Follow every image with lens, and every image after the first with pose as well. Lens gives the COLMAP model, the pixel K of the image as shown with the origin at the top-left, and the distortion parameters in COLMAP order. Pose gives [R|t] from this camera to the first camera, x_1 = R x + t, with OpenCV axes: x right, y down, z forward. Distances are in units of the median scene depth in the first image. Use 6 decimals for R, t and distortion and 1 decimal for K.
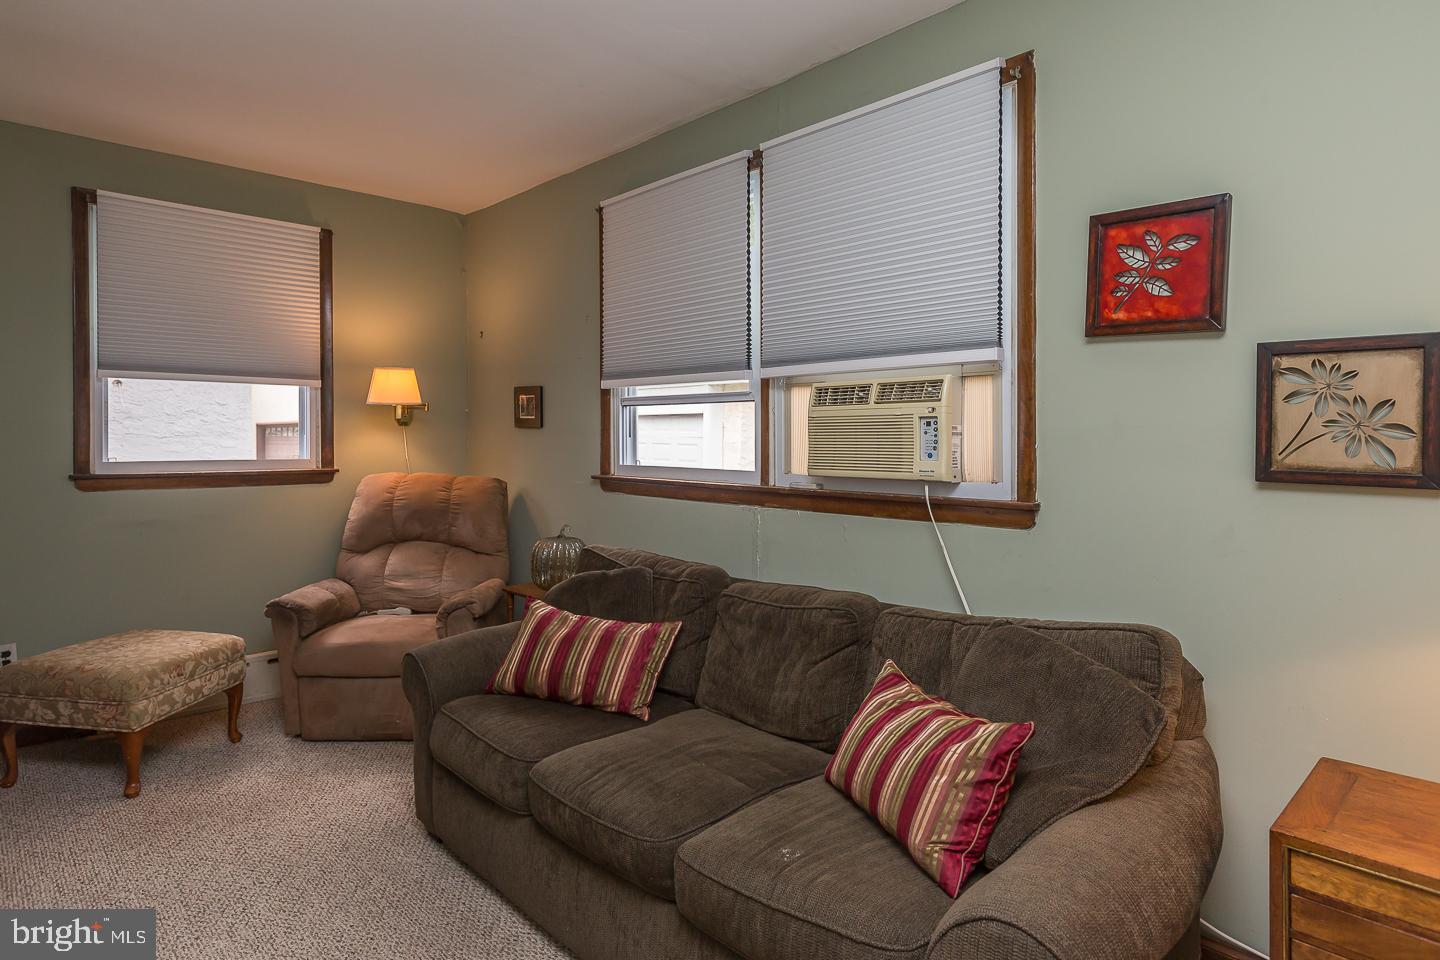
lens RADIAL K [[817.0, 0, 725.4], [0, 817.0, 442.1], [0, 0, 1]] dist [-0.000531, -0.000427]
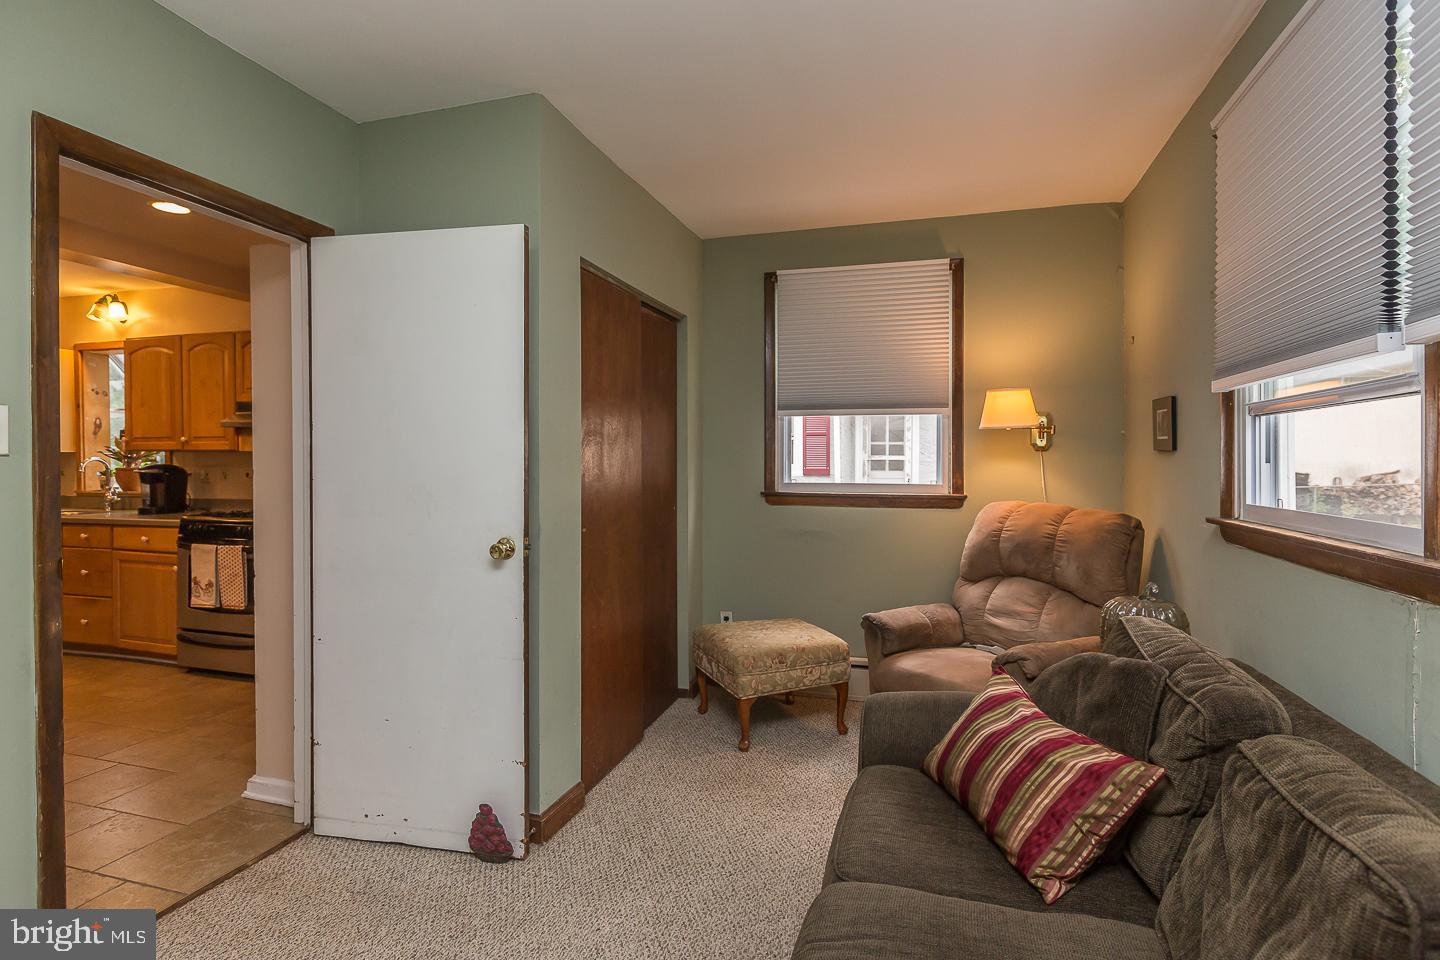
lens RADIAL K [[739.4, 0, 723.3], [0, 739.4, 471.6], [0, 0, 1]] dist [0.001920, 0.001876]
pose [[0.488244, 0.009156, -0.872659, 0.189827], [-0.005774, 0.999957, 0.007261, -0.001026], [0.872688, 0.001494, 0.488276, 0.326686]]
